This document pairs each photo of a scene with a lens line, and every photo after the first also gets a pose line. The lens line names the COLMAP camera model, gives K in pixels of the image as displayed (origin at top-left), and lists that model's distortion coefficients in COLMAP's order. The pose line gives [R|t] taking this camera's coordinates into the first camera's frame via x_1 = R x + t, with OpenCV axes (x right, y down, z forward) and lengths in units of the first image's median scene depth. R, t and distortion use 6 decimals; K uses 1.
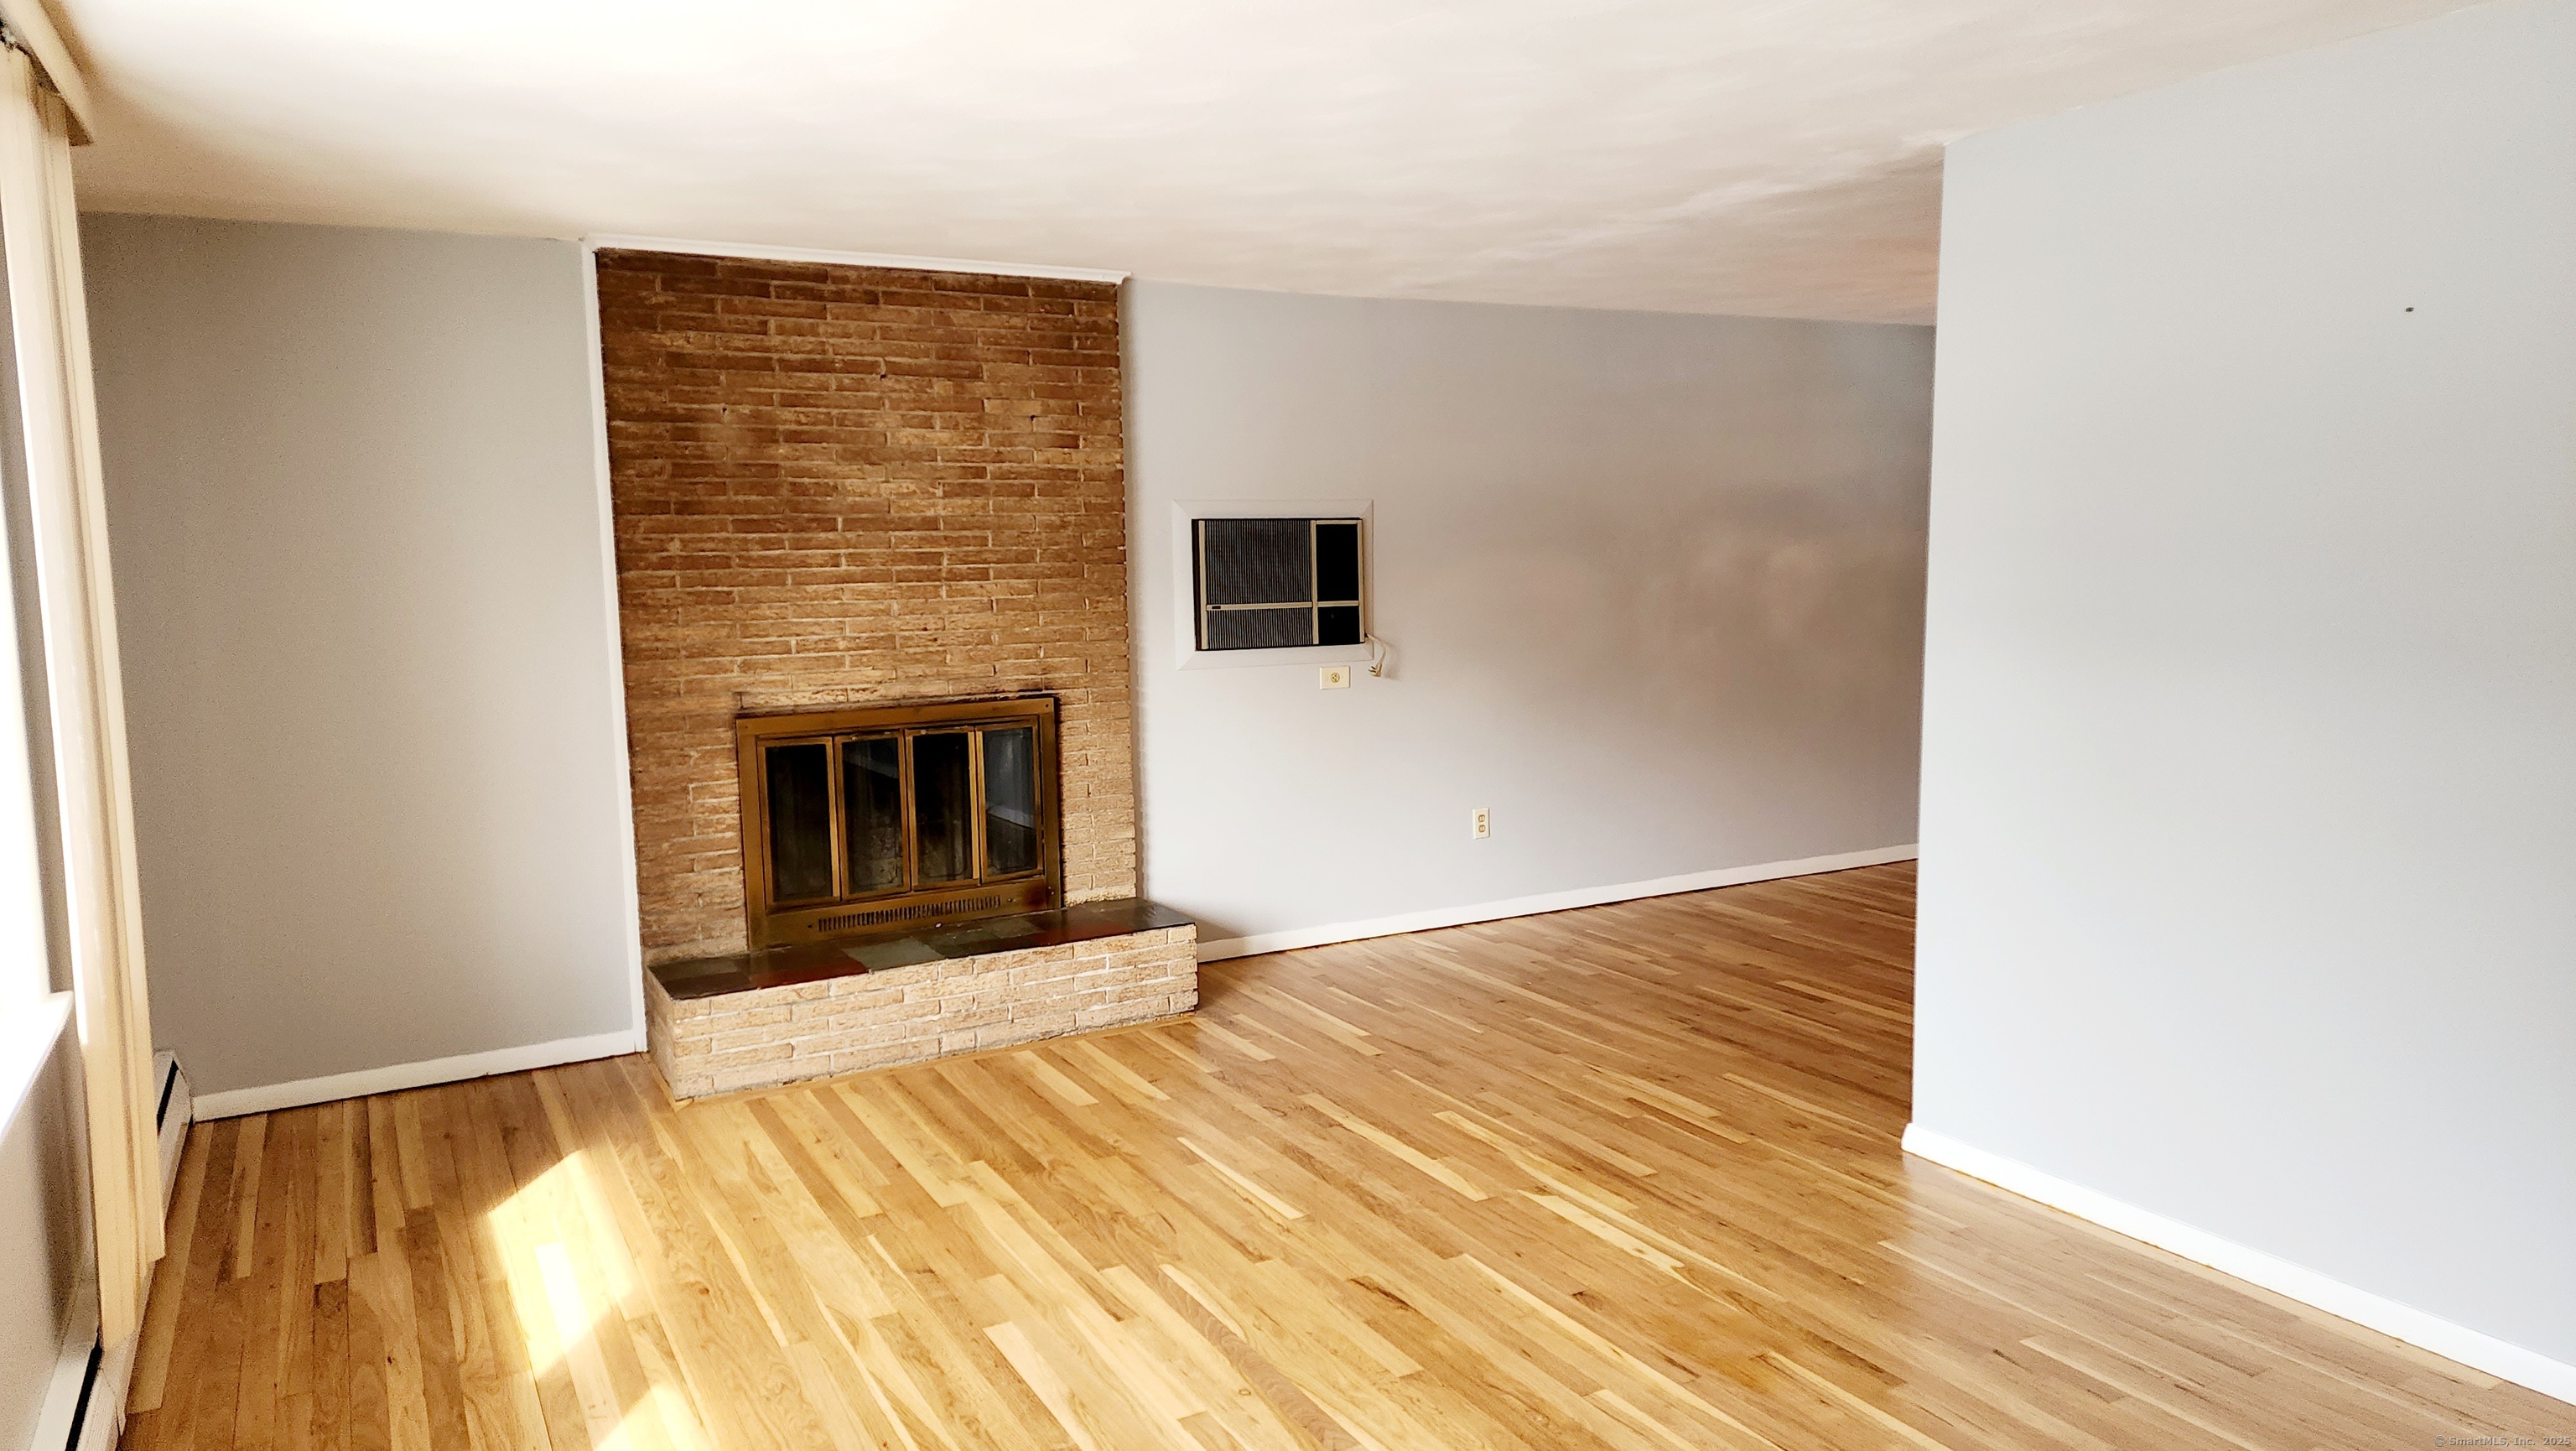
lens RADIAL K [[1693.0, 0, 1301.0], [0, 1693.0, 724.7], [0, 0, 1]] dist [0.035884, -0.018870]
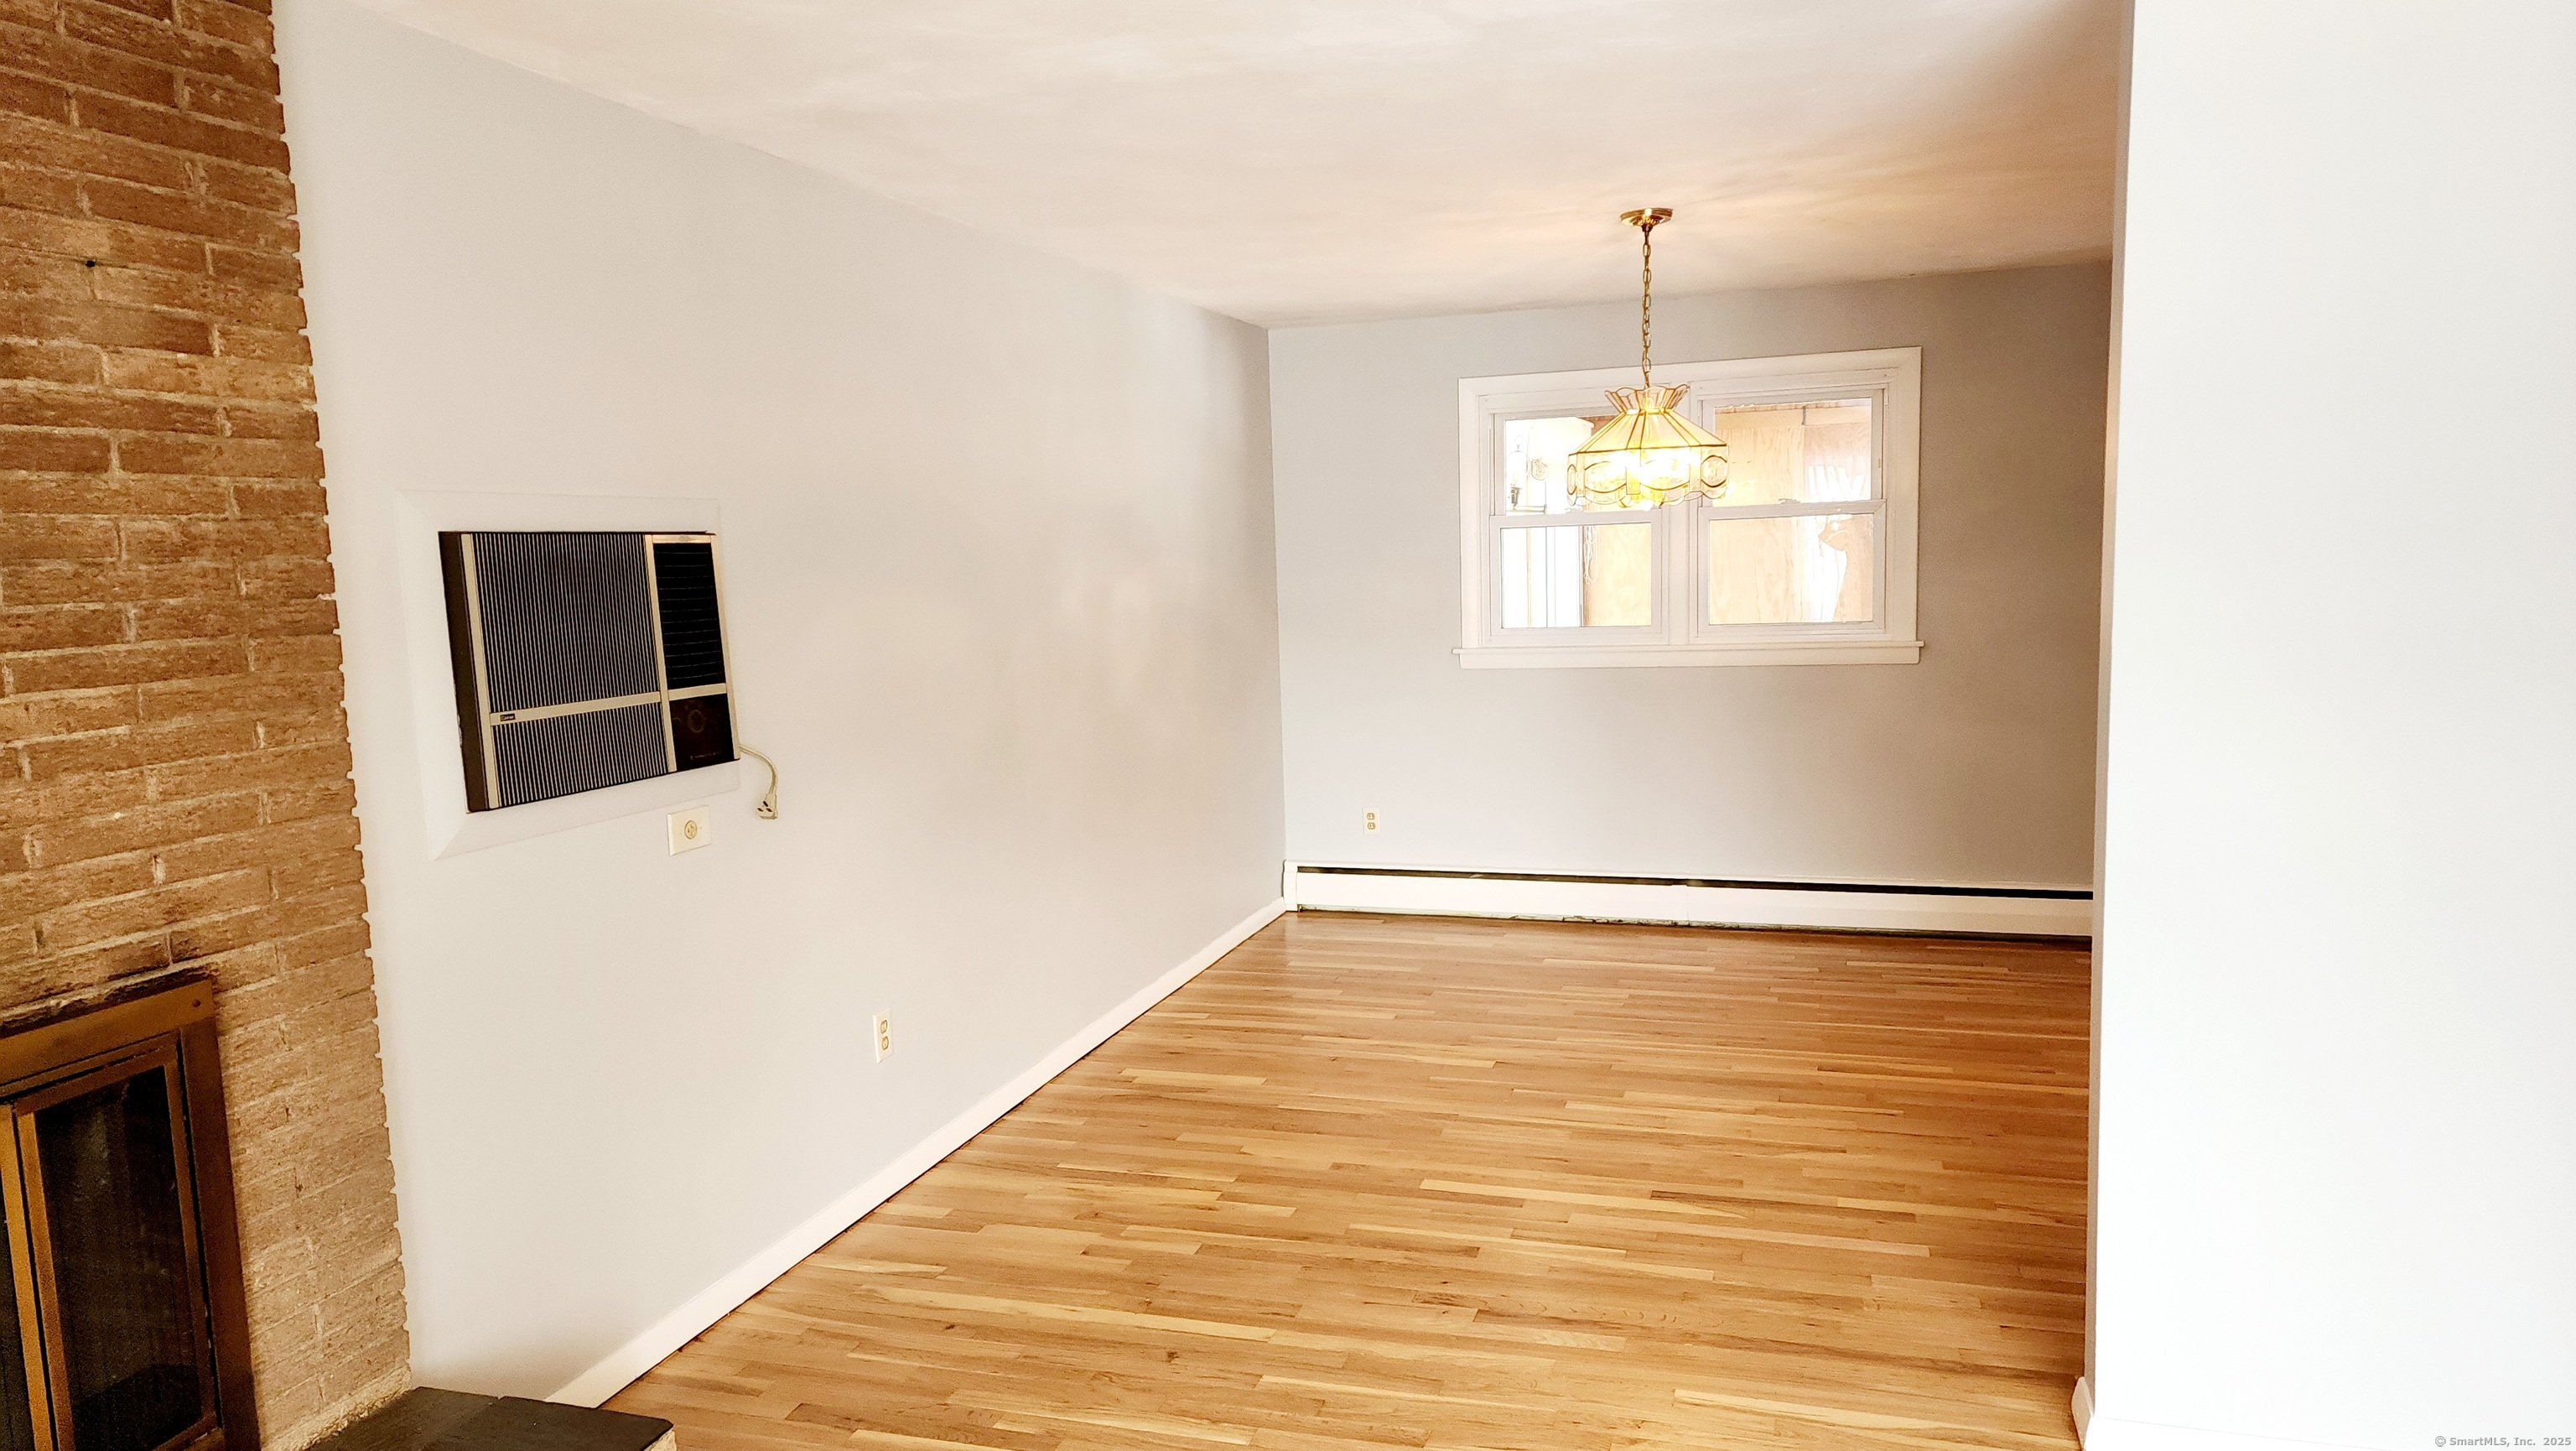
lens RADIAL K [[1693.0, 0, 1281.7], [0, 1693.0, 721.8], [0, 0, 1]] dist [0.035884, -0.018870]
pose [[0.732811, -0.081214, 0.675569, -0.226617], [0.097864, 0.995109, 0.013472, -0.056155], [-0.673358, 0.056241, 0.737174, 0.528780]]
